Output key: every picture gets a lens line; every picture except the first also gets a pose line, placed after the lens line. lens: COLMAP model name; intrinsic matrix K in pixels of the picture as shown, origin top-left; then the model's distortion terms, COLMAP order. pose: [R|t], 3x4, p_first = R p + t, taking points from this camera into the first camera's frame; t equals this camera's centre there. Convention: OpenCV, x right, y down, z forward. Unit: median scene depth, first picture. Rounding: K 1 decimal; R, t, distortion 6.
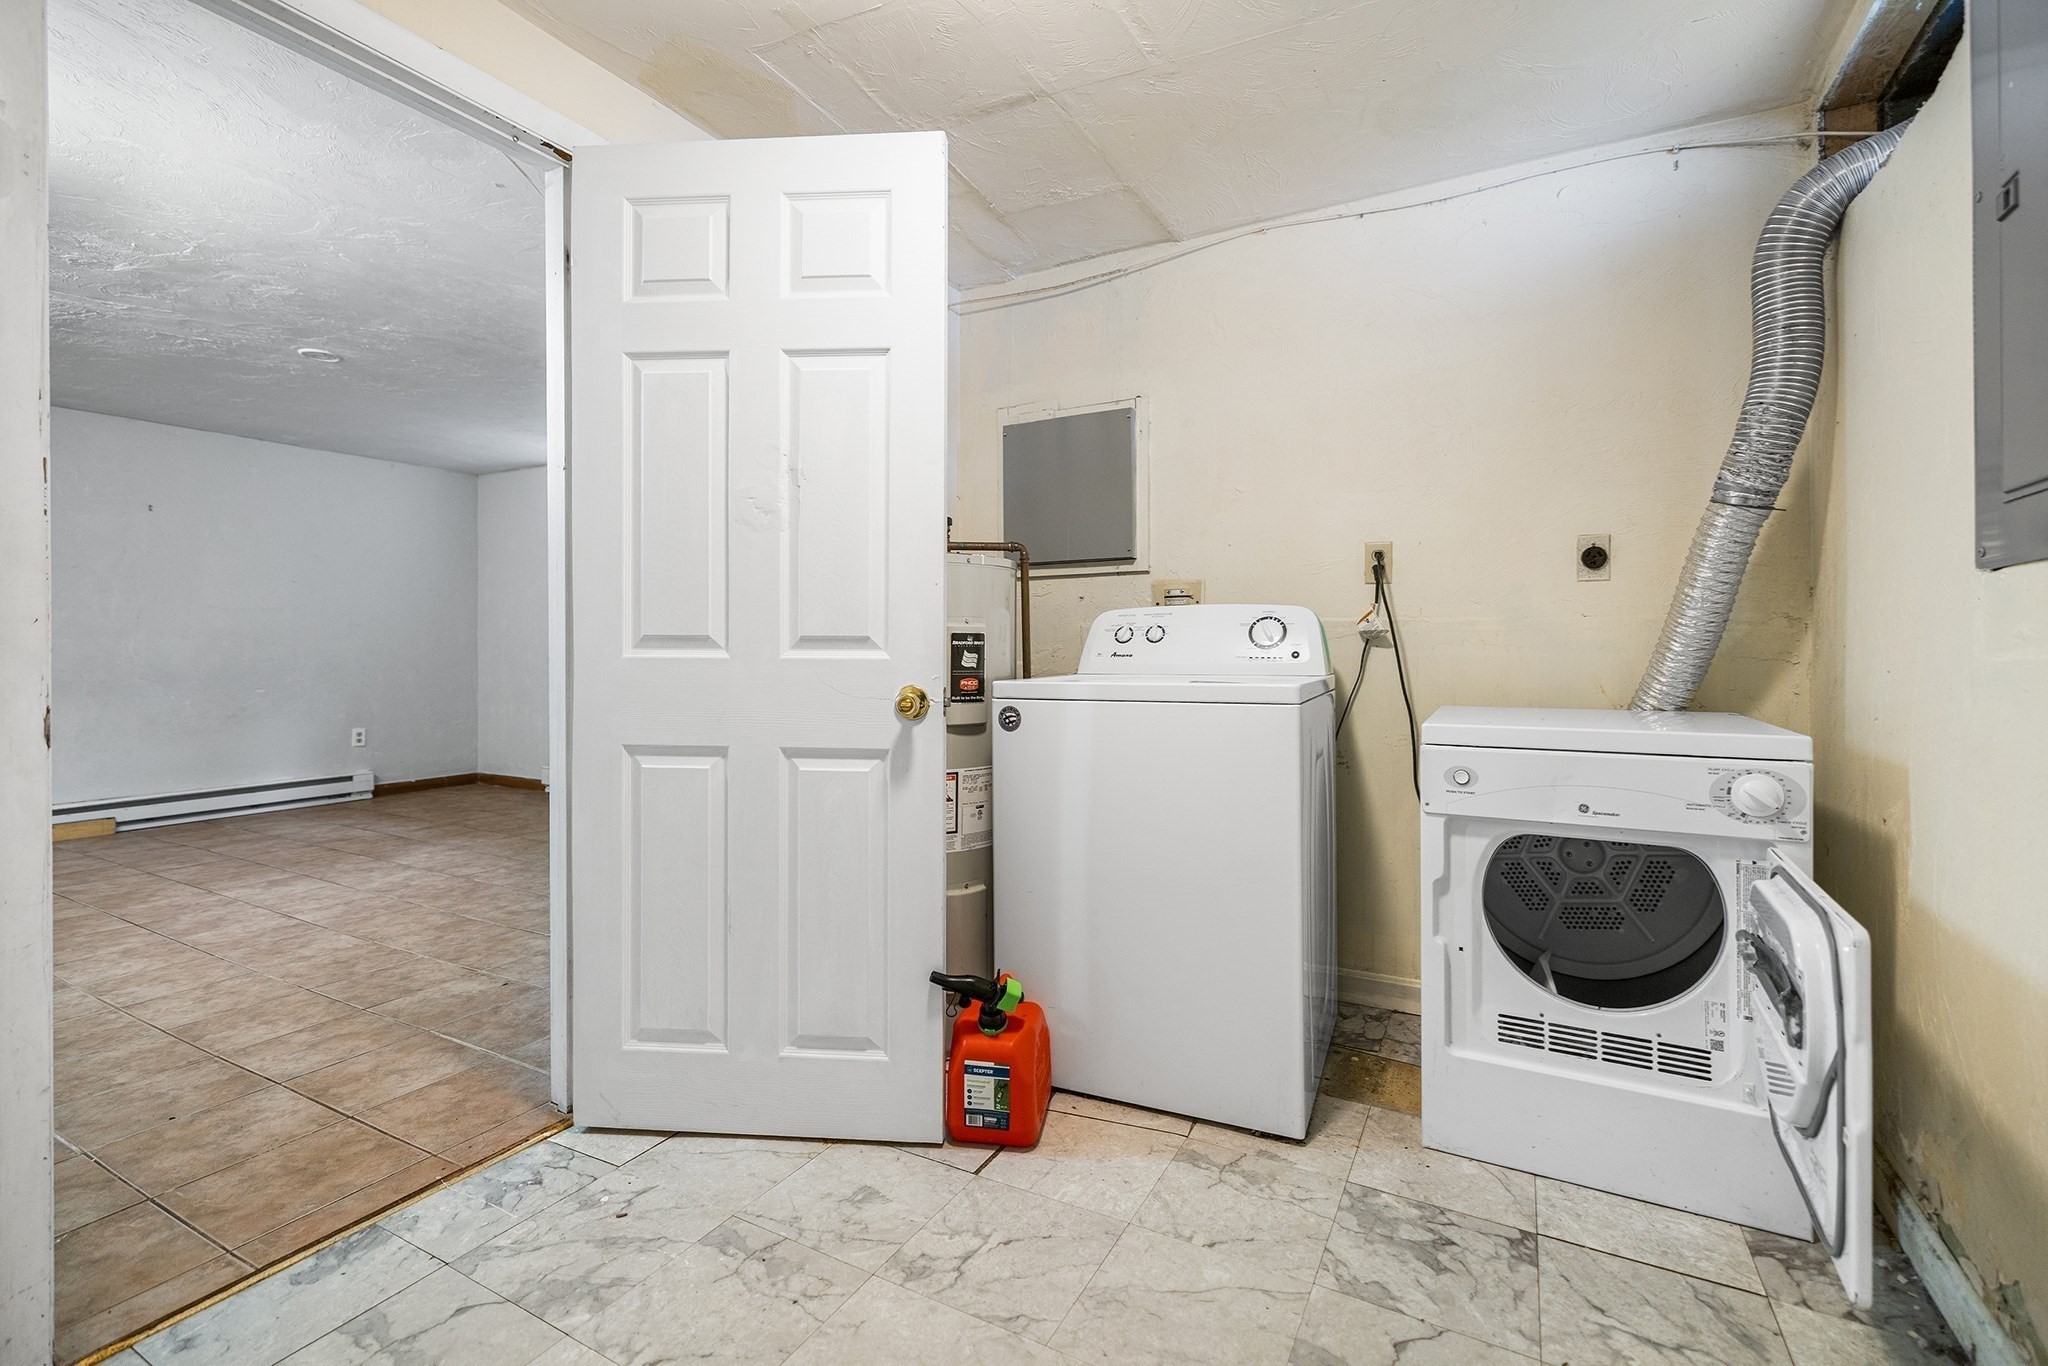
lens RADIAL K [[867.7, 0, 1050.0], [0, 867.7, 641.4], [0, 0, 1]] dist [0.000580, 0.000155]
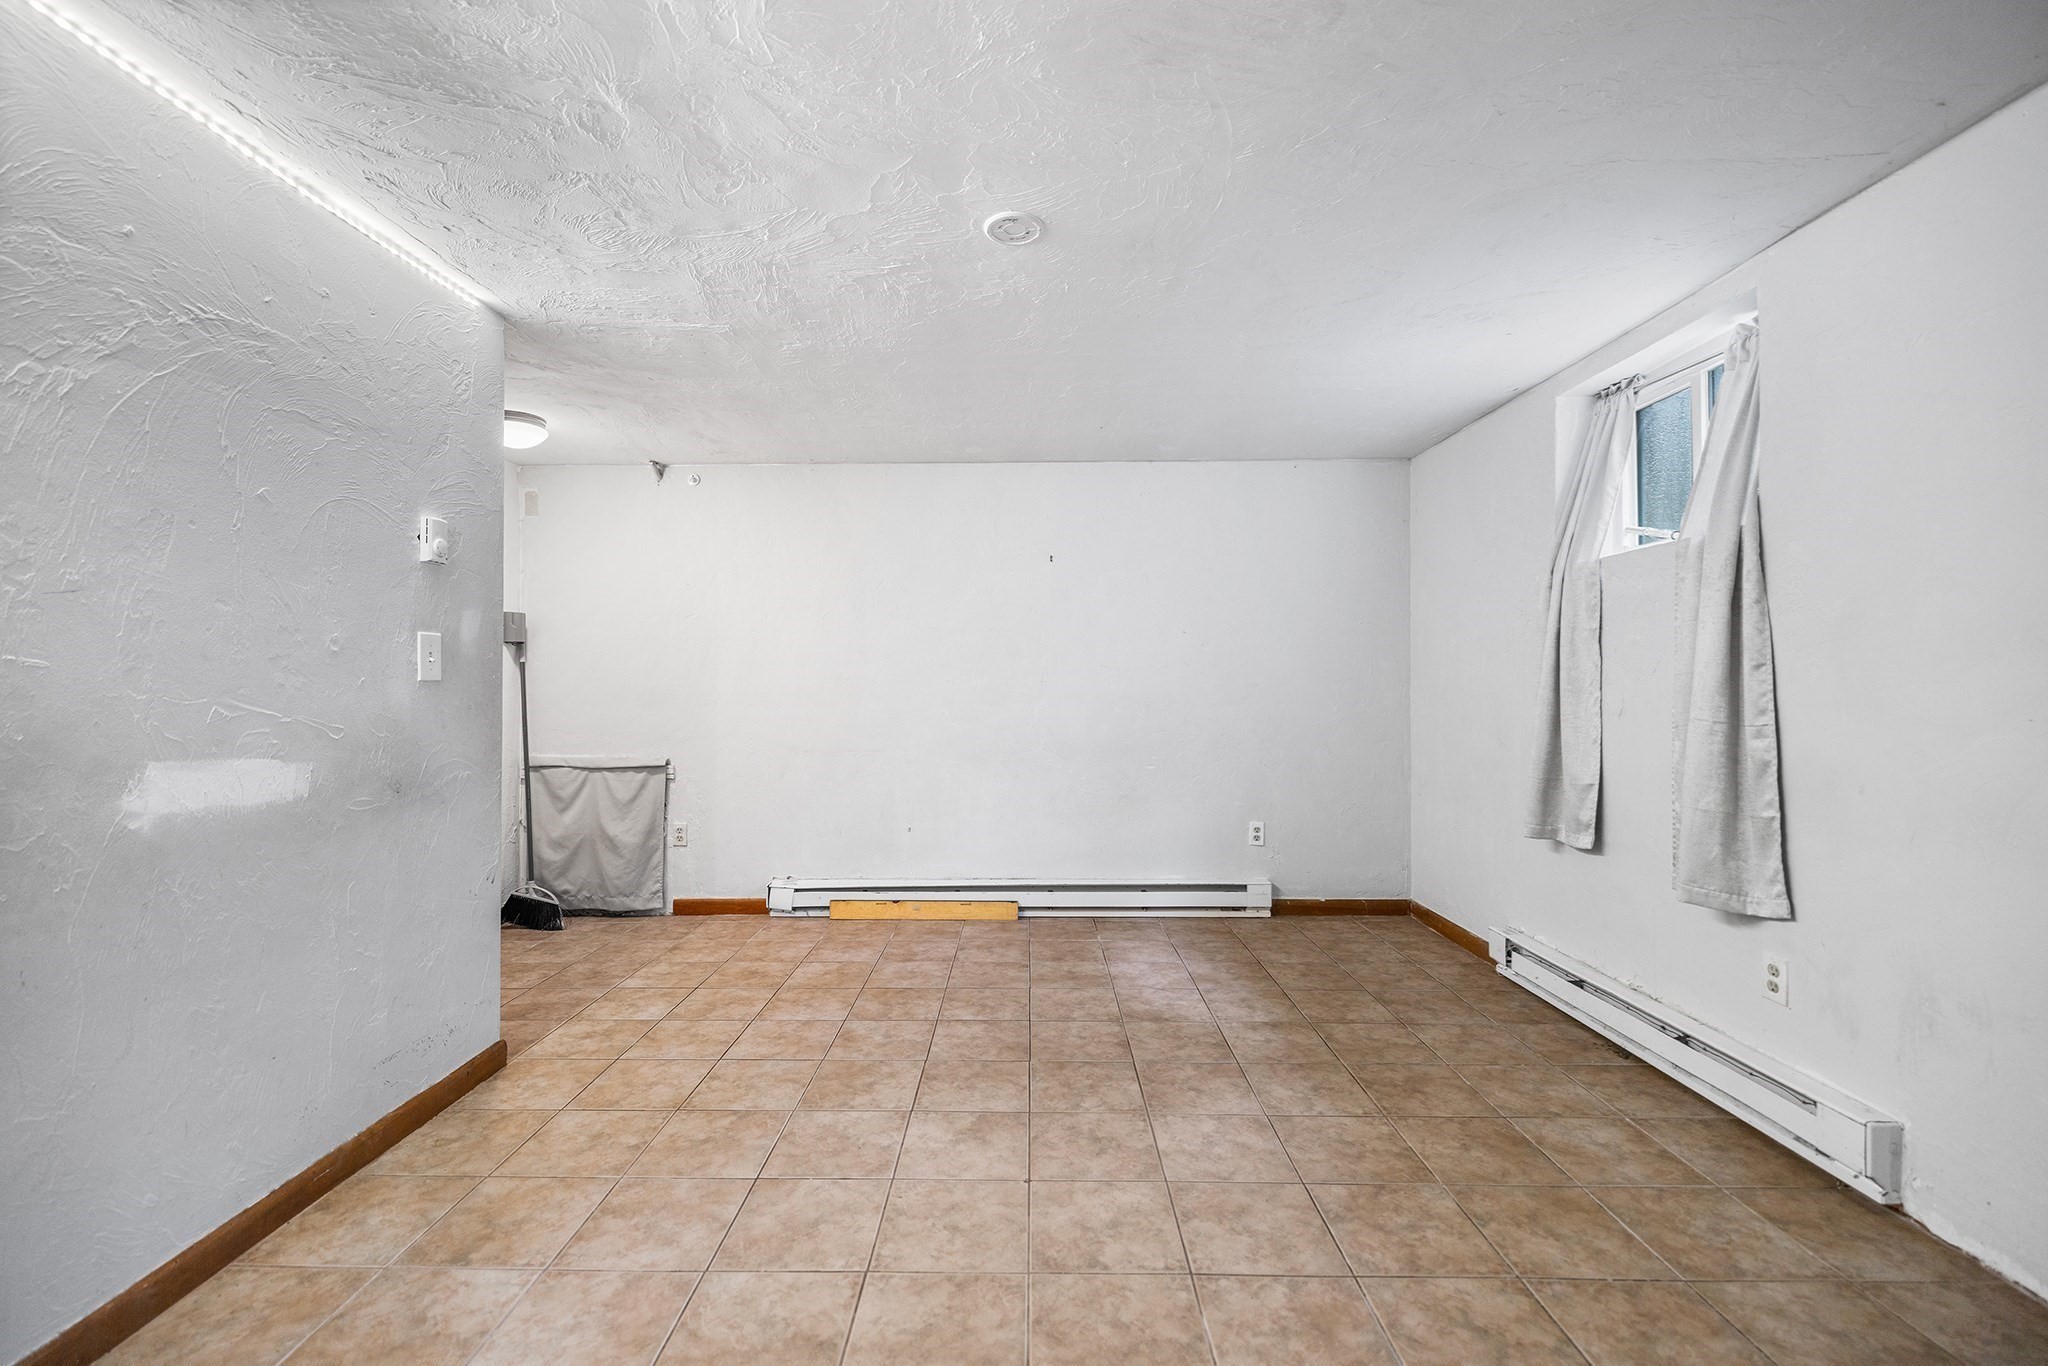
lens RADIAL K [[867.7, 0, 1019.4], [0, 867.7, 689.7], [0, 0, 1]] dist [0.000580, 0.000155]
pose [[0.443751, 0.003301, -0.896144, -0.212883], [0.002414, 0.999985, 0.004879, -0.018580], [0.896147, -0.004328, 0.443736, 0.483151]]
